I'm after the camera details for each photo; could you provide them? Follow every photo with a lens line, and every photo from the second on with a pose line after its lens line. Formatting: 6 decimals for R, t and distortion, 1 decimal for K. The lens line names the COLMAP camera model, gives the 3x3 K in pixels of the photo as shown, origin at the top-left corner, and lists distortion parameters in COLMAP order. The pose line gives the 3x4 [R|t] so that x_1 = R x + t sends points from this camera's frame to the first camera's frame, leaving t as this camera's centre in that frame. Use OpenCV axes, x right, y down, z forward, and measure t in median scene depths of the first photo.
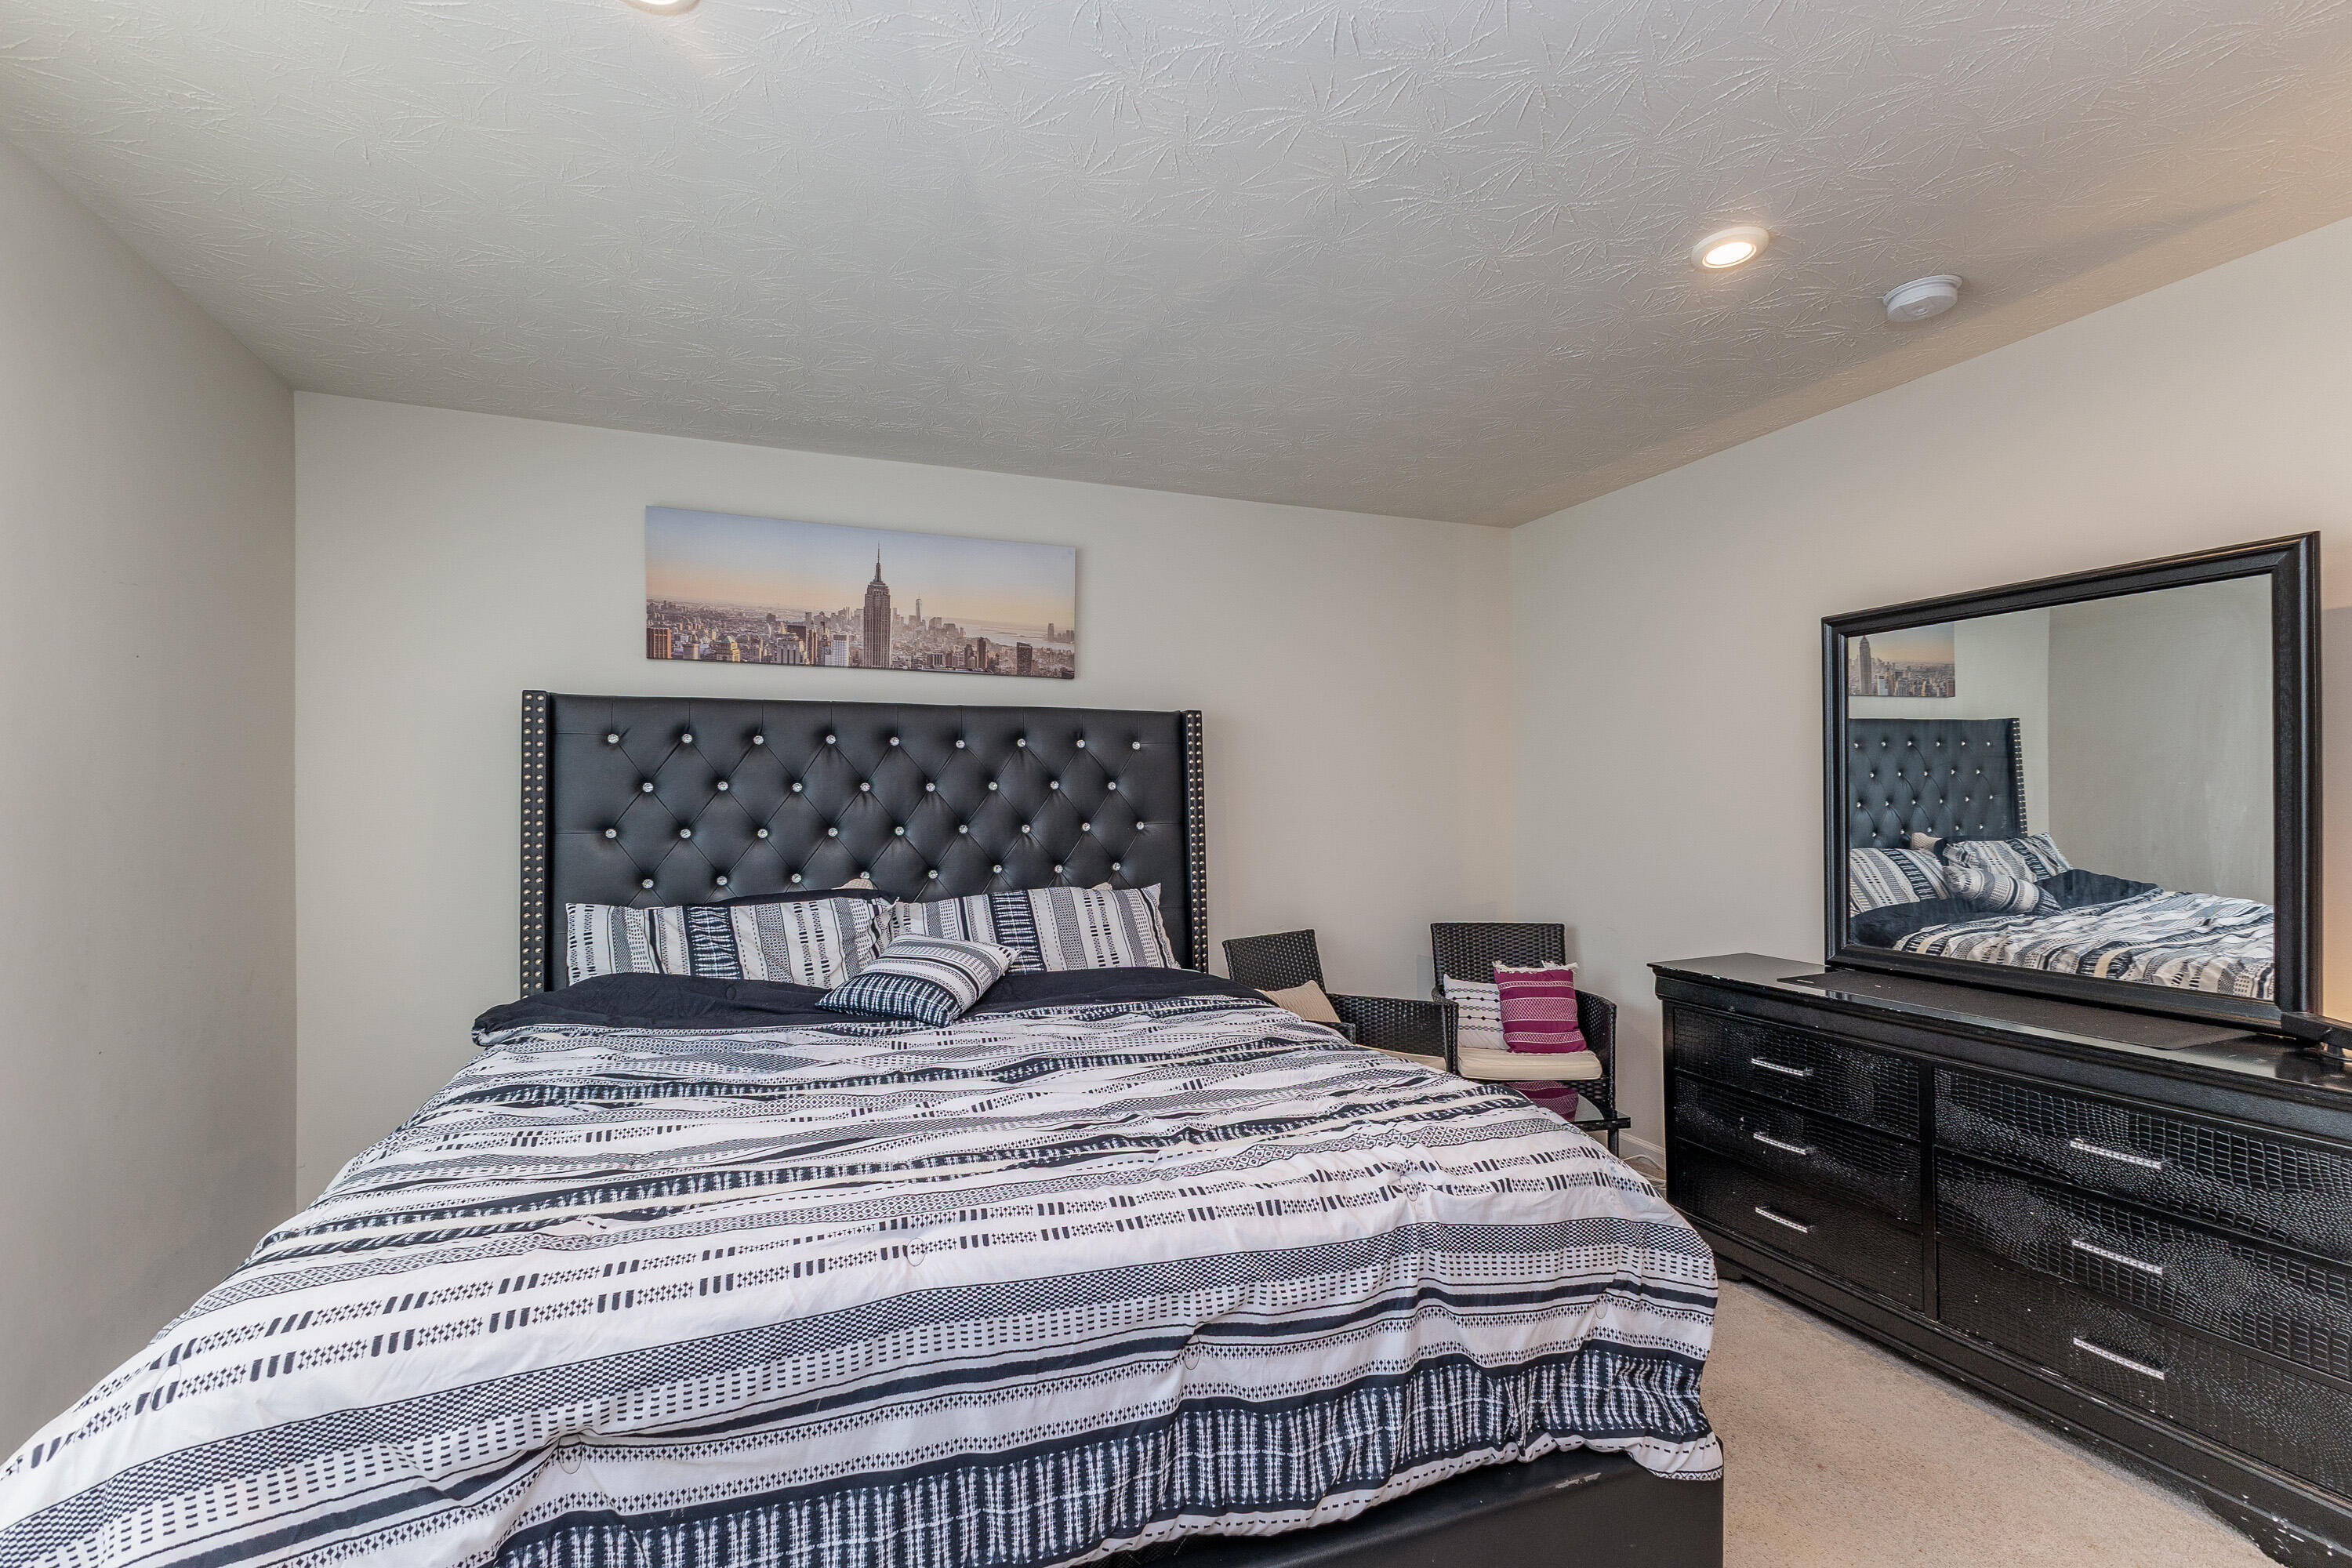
lens RADIAL K [[1021.3, 0, 1167.9], [0, 1021.3, 790.9], [0, 0, 1]] dist [0.009058, -0.000067]
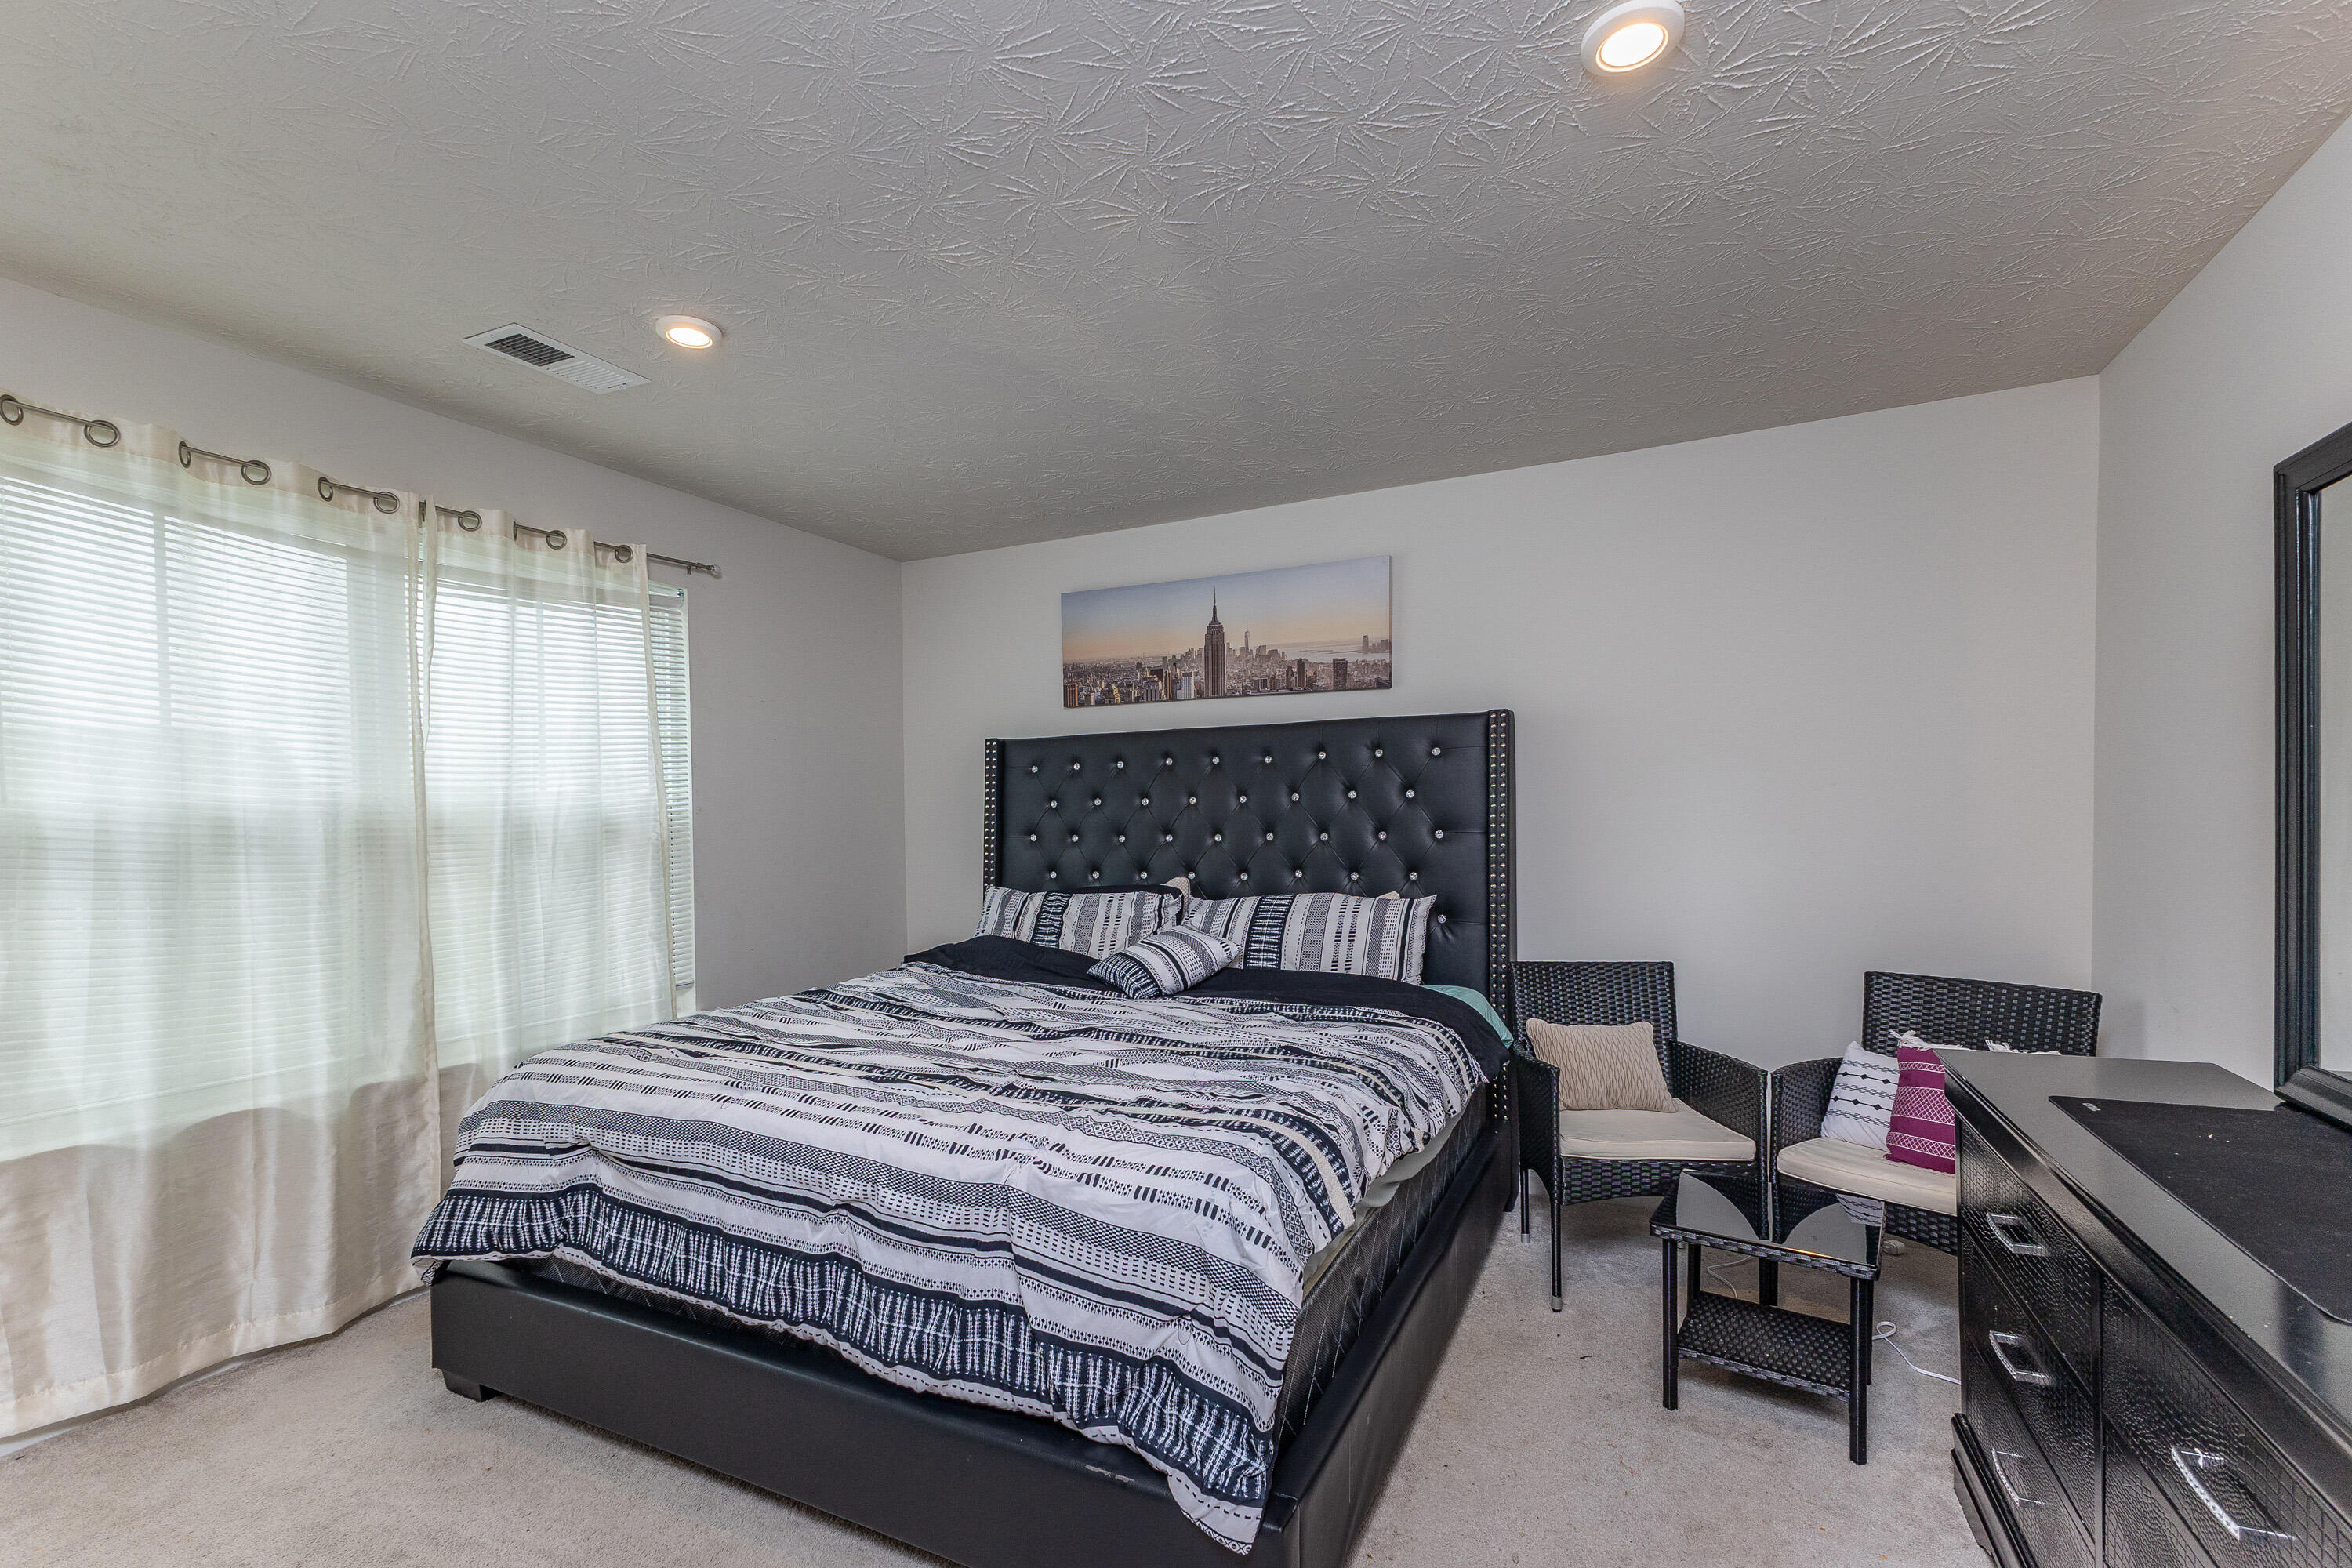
lens RADIAL K [[1021.3, 0, 1132.1], [0, 1021.3, 803.9], [0, 0, 1]] dist [0.009058, -0.000067]
pose [[0.681501, -0.012939, -0.731703, 0.625681], [0.020949, 0.999779, 0.001832, -0.003268], [0.731517, -0.016577, 0.681622, 0.171016]]
